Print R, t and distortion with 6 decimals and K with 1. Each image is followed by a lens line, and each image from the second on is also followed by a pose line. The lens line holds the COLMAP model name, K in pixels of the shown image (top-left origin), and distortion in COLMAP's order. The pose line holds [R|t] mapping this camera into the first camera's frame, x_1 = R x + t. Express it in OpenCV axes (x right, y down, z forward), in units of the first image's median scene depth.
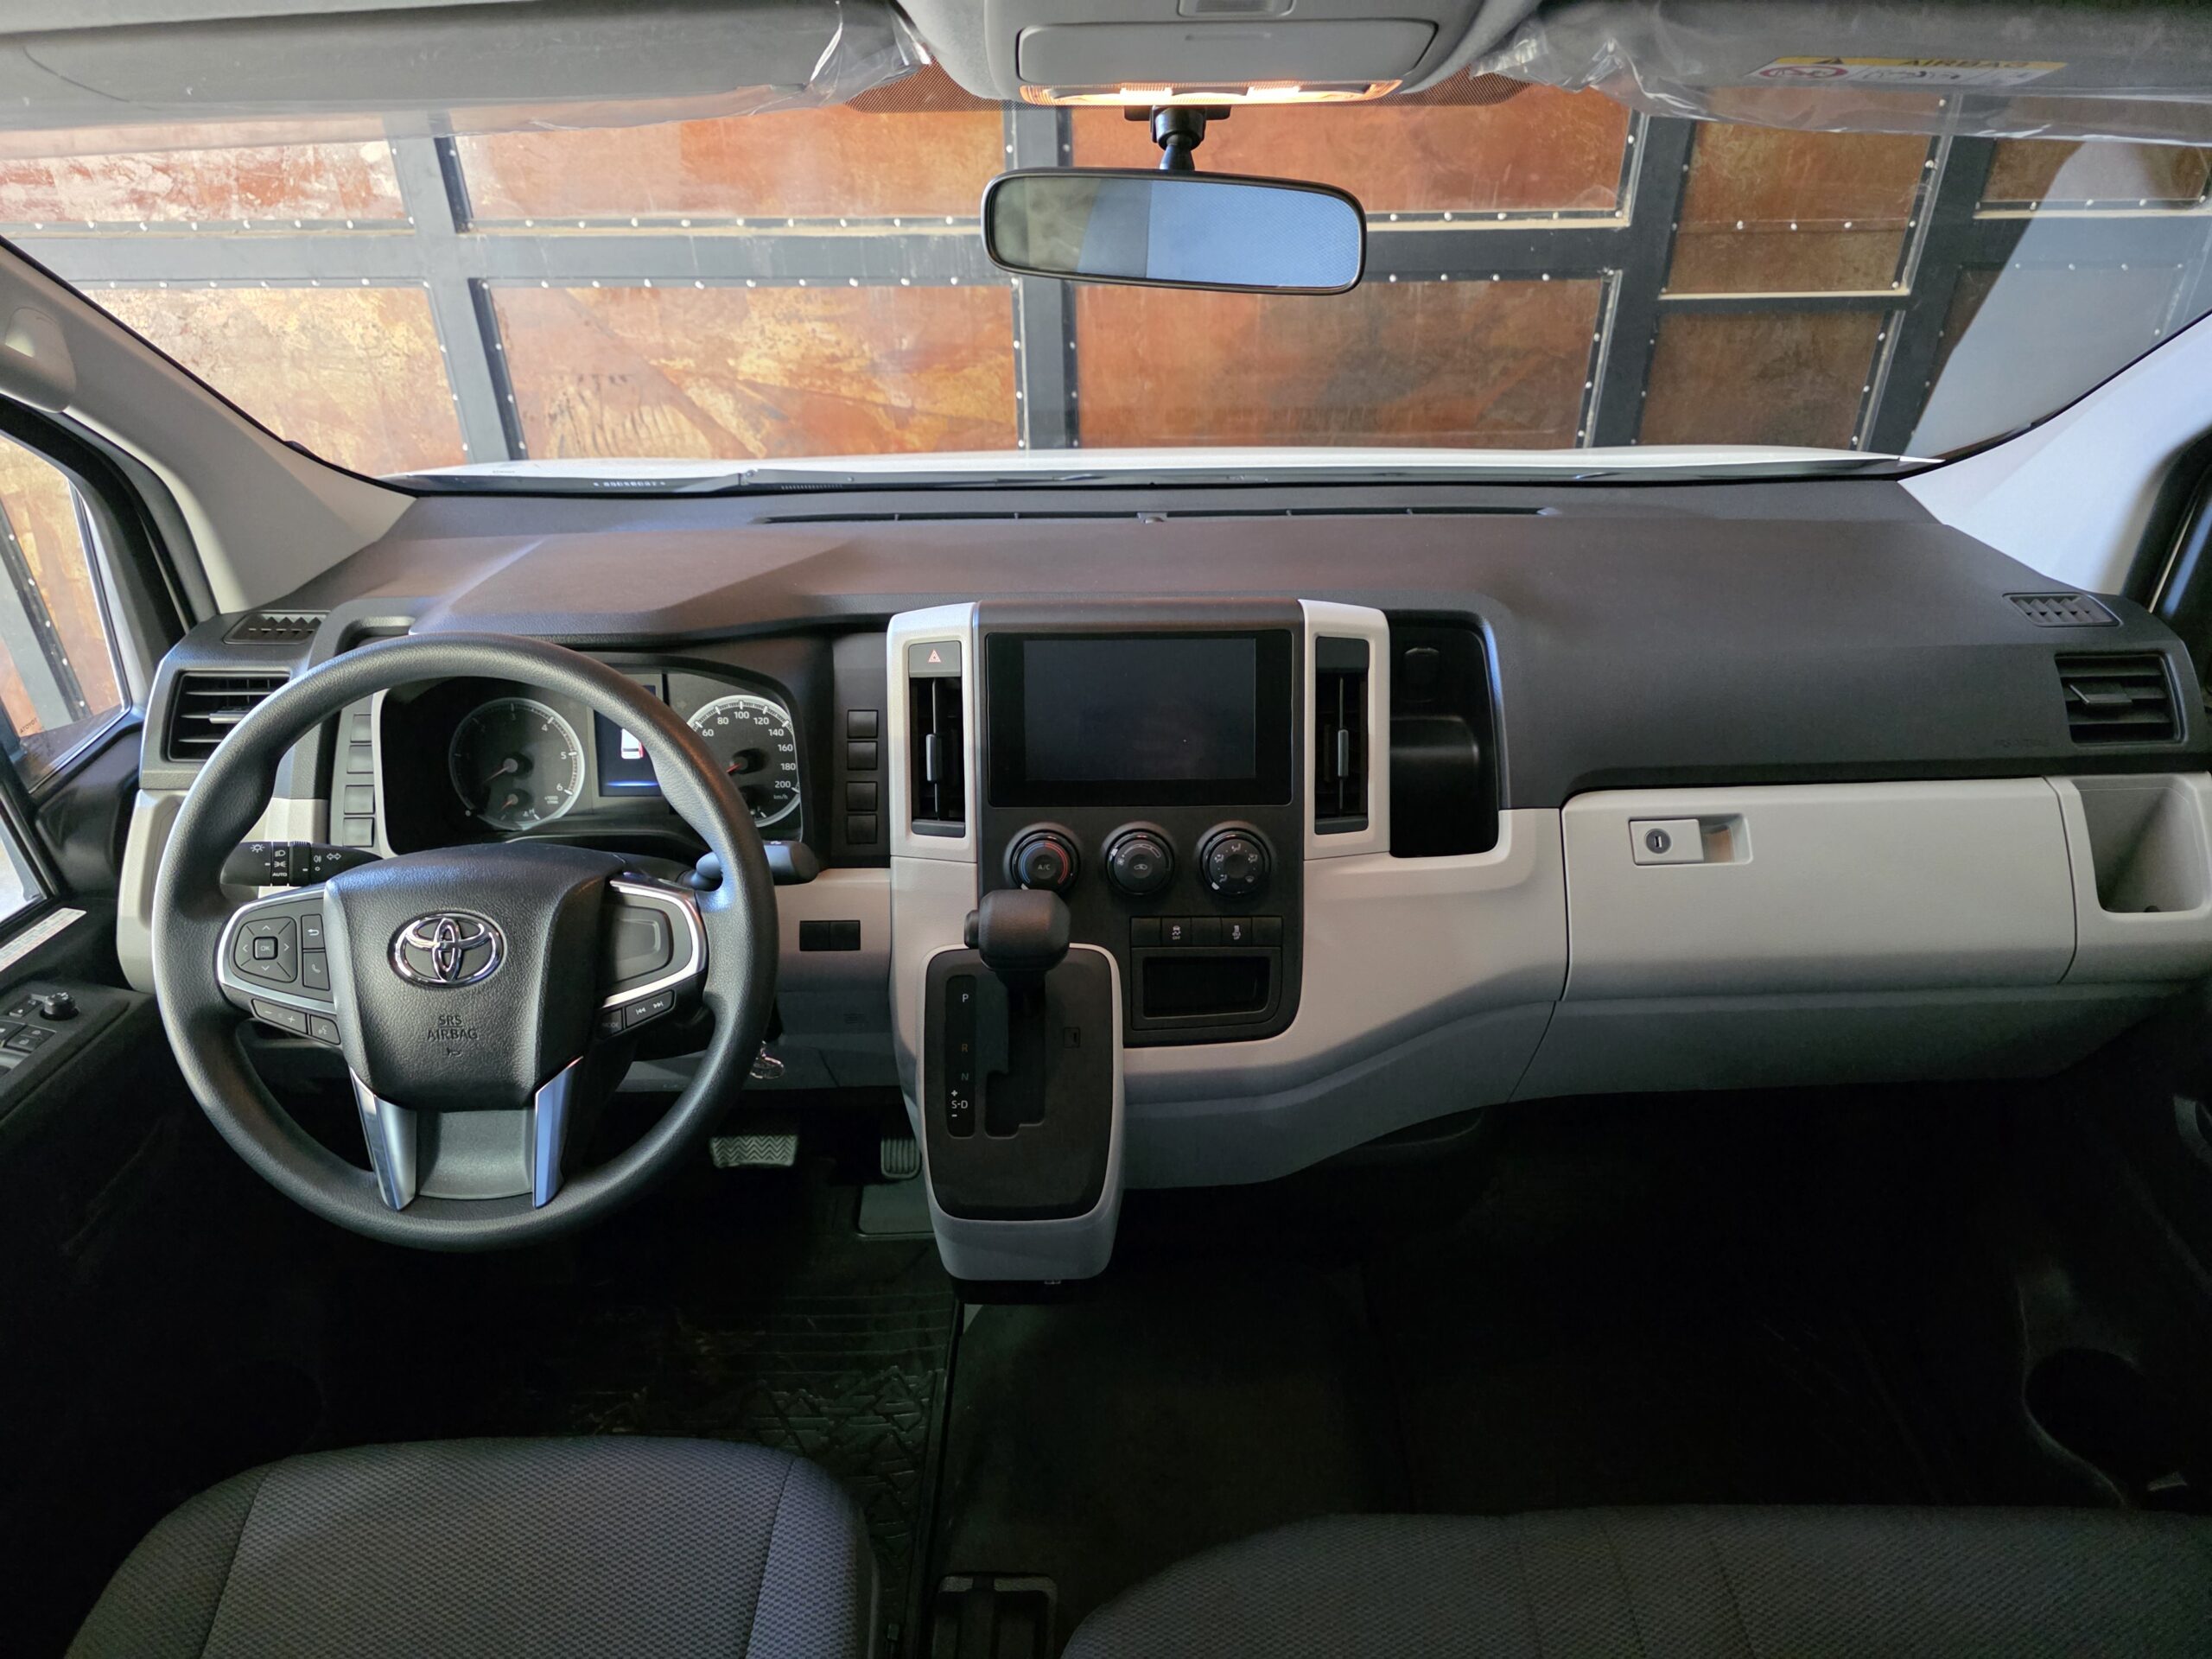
lens RADIAL K [[1472.9, 0, 1105.8], [0, 1472.9, 849.5], [0, 0, 1]] dist [0.061240, -0.047801]
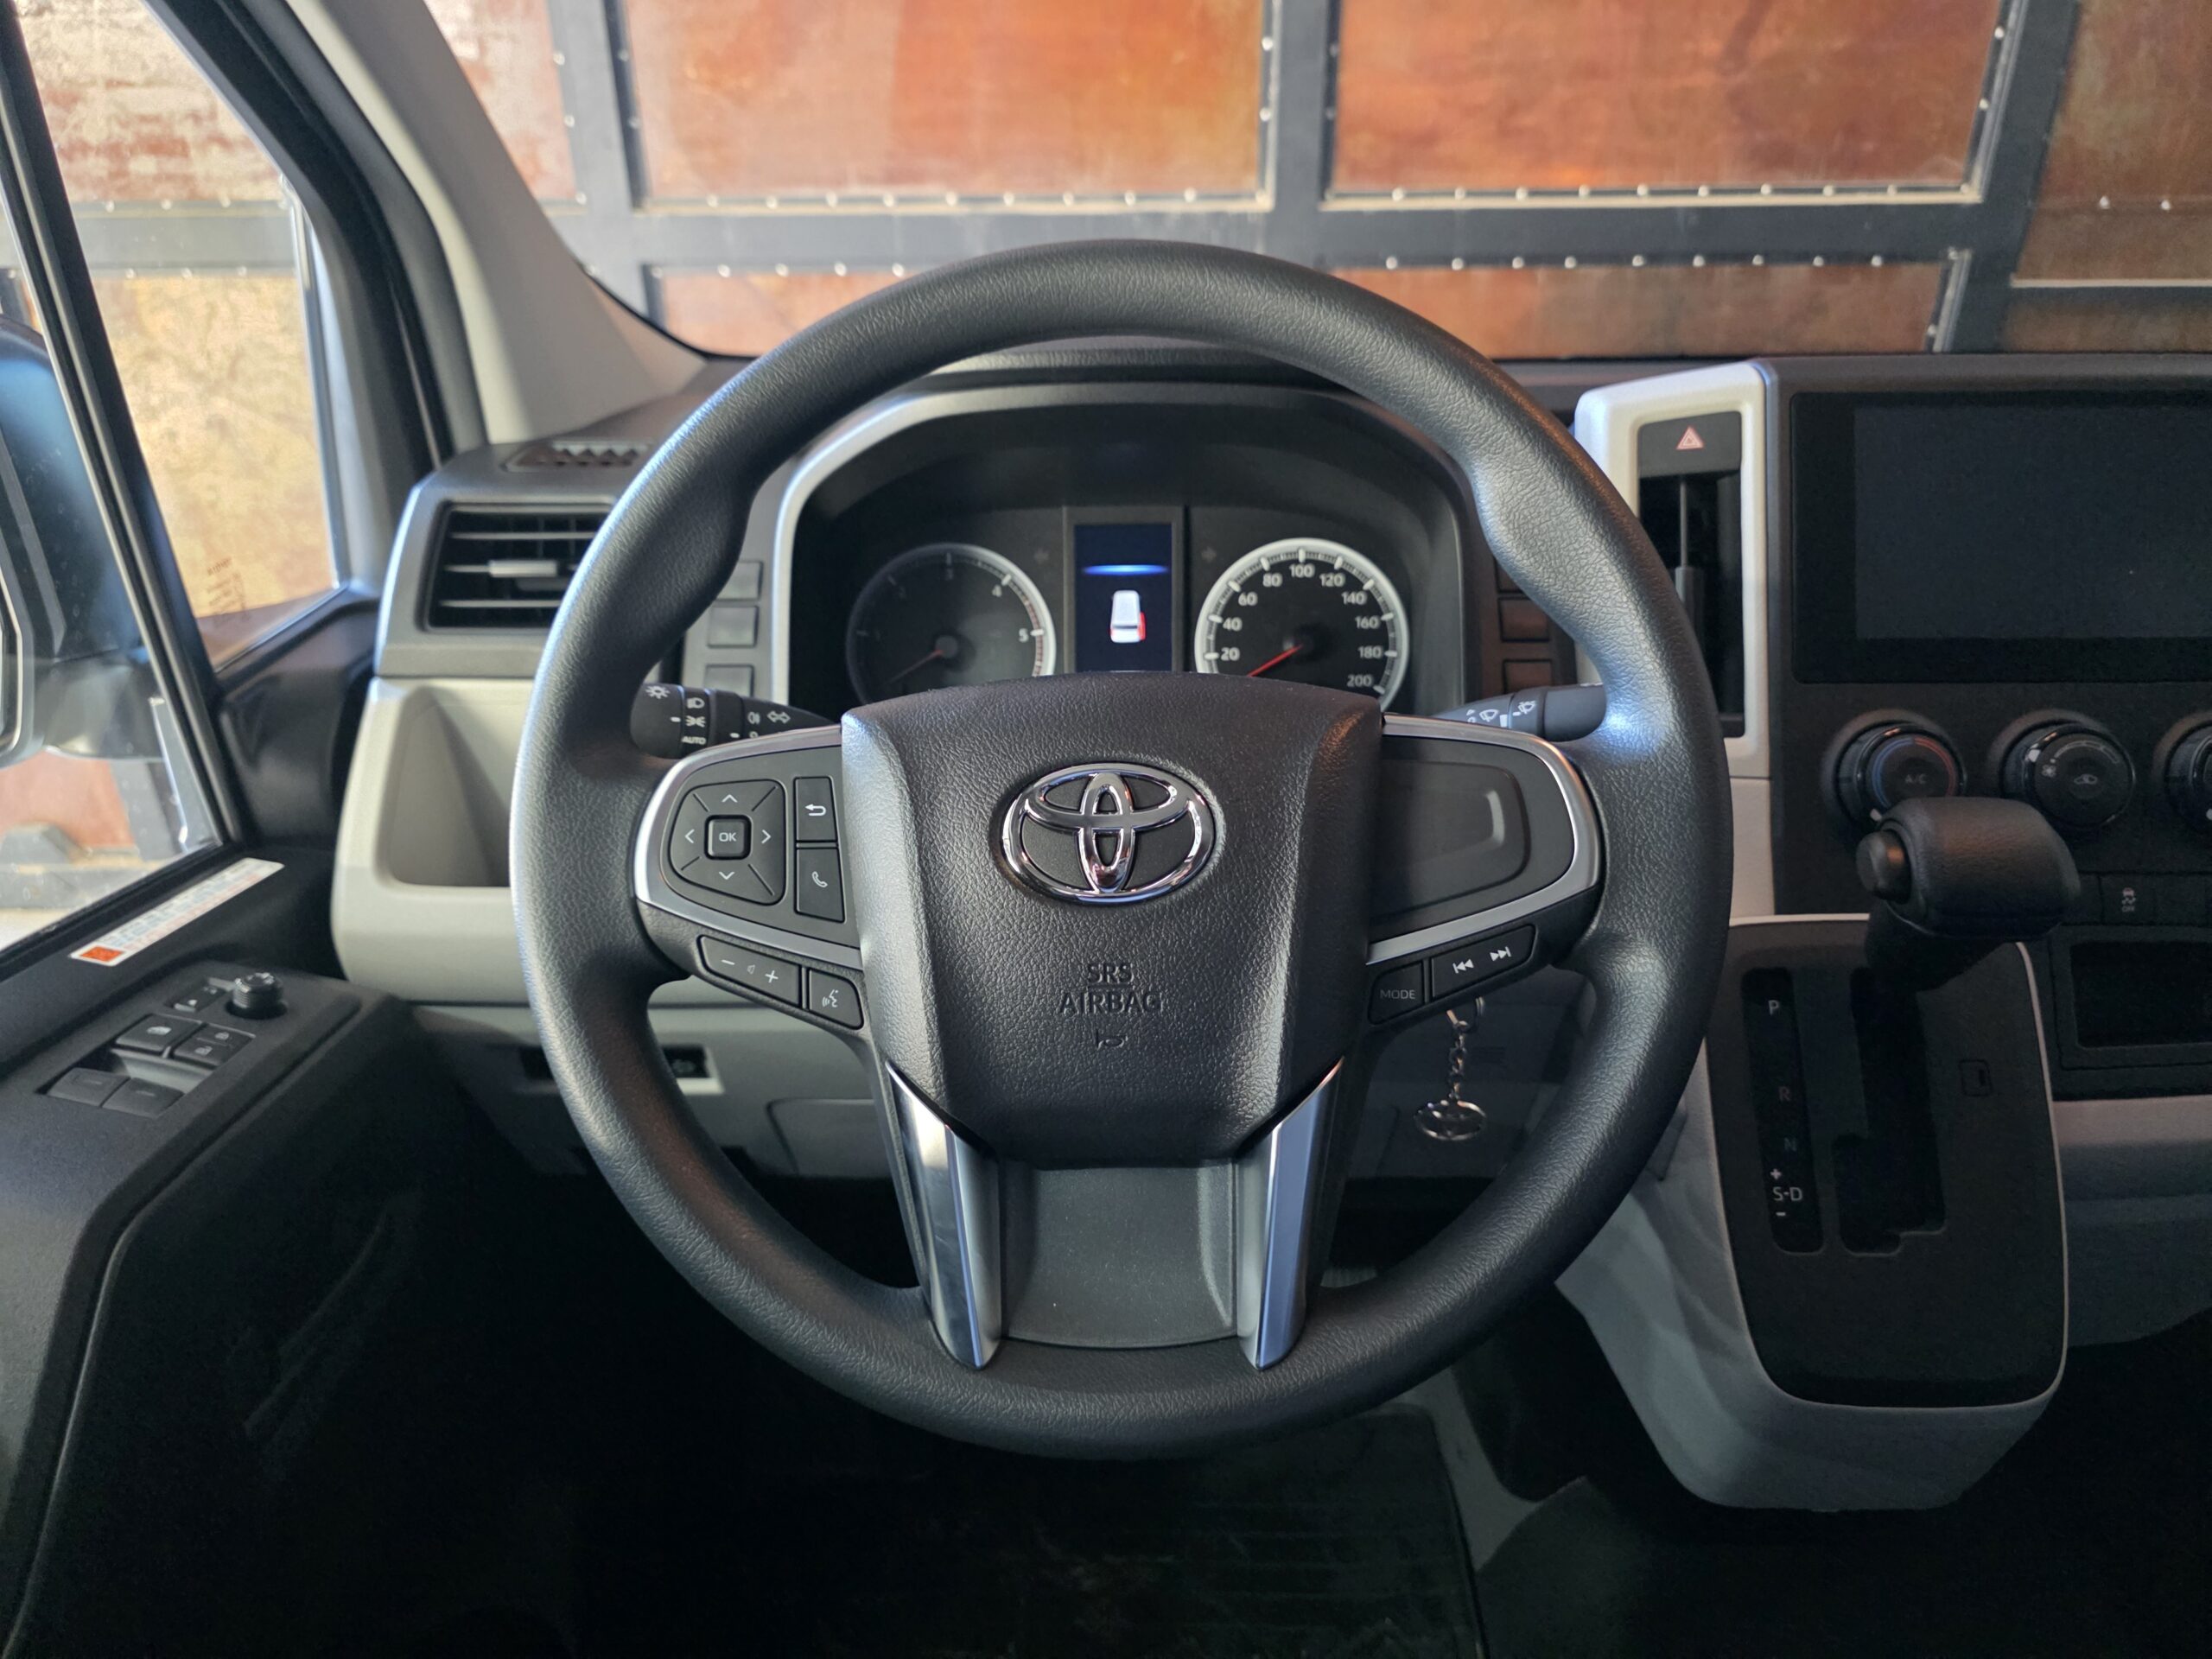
lens RADIAL K [[1496.1, 0, 1103.9], [0, 1496.1, 818.2], [0, 0, 1]] dist [0.043392, -0.040451]
pose [[0.999818, 0.007969, -0.017349, -0.318438], [-0.009801, 0.994078, -0.108226, 0.085776], [0.016384, 0.108377, 0.993975, 0.365877]]
